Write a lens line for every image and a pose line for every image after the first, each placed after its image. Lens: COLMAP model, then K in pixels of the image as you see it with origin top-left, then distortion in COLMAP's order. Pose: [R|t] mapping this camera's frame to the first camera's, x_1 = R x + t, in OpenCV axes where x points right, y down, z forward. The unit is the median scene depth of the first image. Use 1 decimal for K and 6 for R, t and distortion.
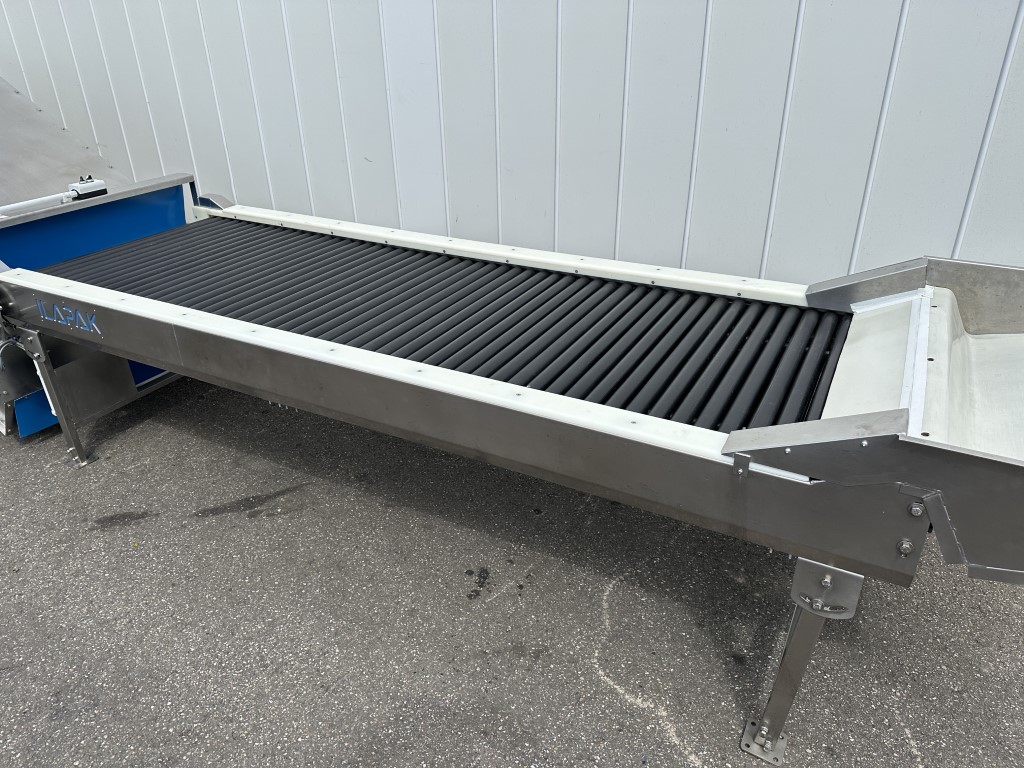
lens RADIAL K [[724.1, 0, 516.8], [0, 724.1, 389.5], [0, 0, 1]] dist [0.016135, -0.006079]
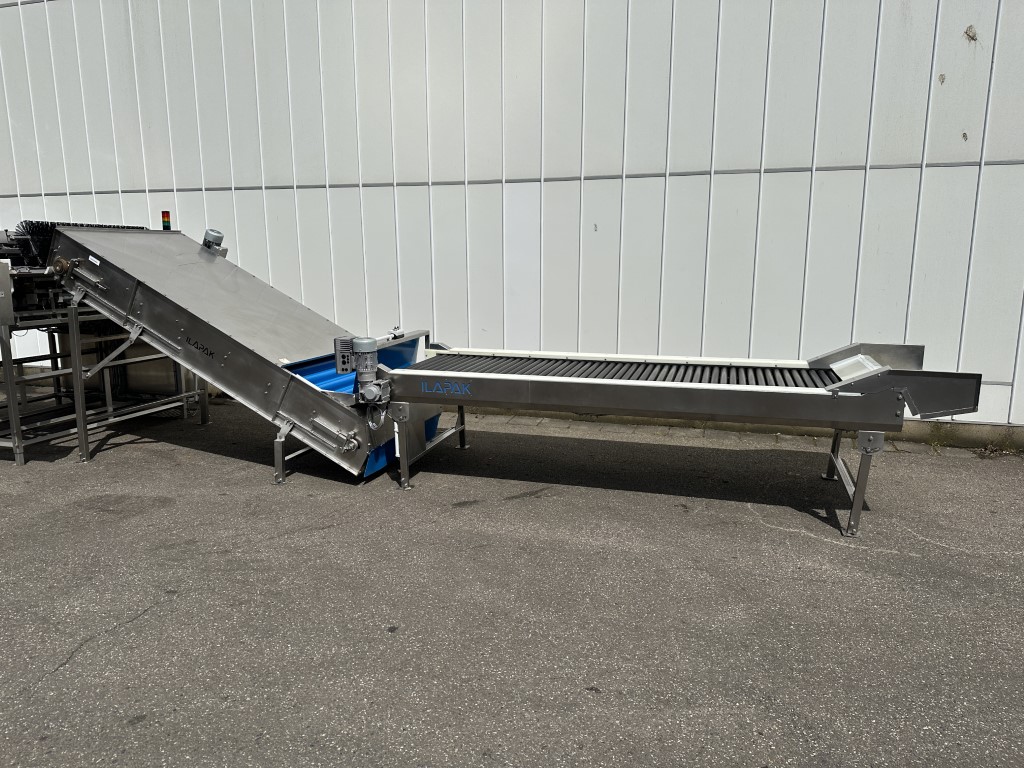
lens RADIAL K [[724.1, 0, 507.6], [0, 724.1, 379.6], [0, 0, 1]] dist [0.016135, -0.006079]
pose [[0.979869, -0.020975, 0.198539, -0.773377], [0.080402, 0.951715, -0.296267, 0.412596], [-0.182738, 0.306266, 0.934242, -0.716592]]
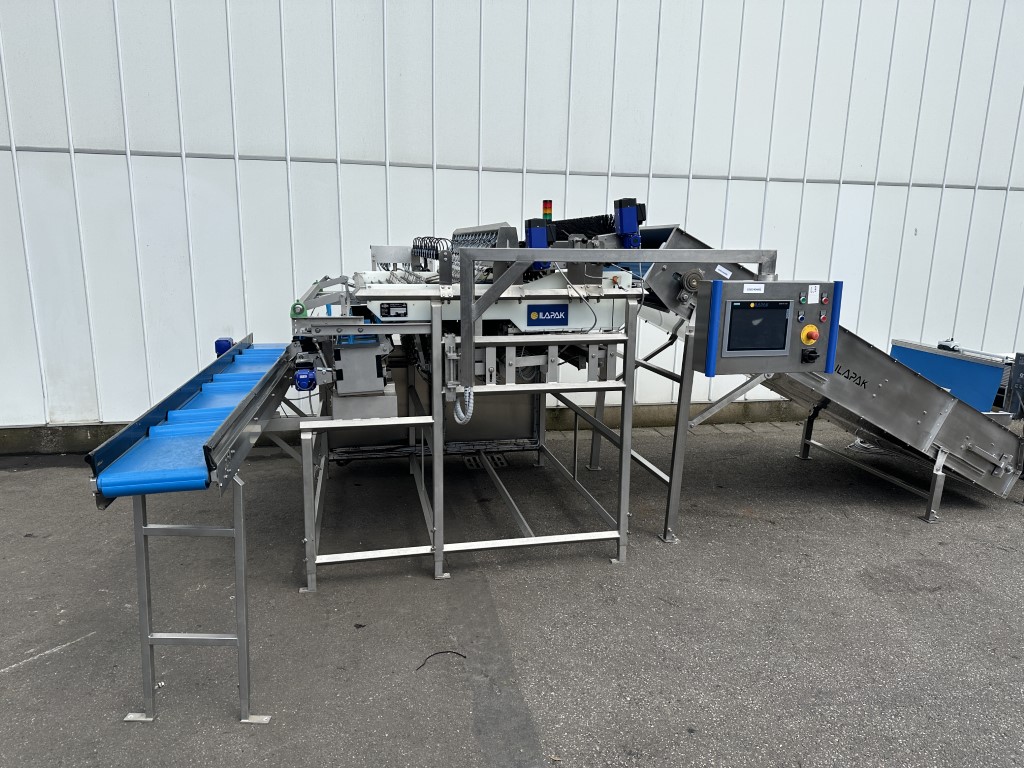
lens RADIAL K [[724.1, 0, 511.0], [0, 724.1, 389.5], [0, 0, 1]] dist [0.016135, -0.006079]
pose [[0.752917, -0.109231, 0.648988, -2.760351], [0.283472, 0.943789, -0.170019, -0.208089], [-0.593936, 0.311980, 0.741558, 0.454458]]
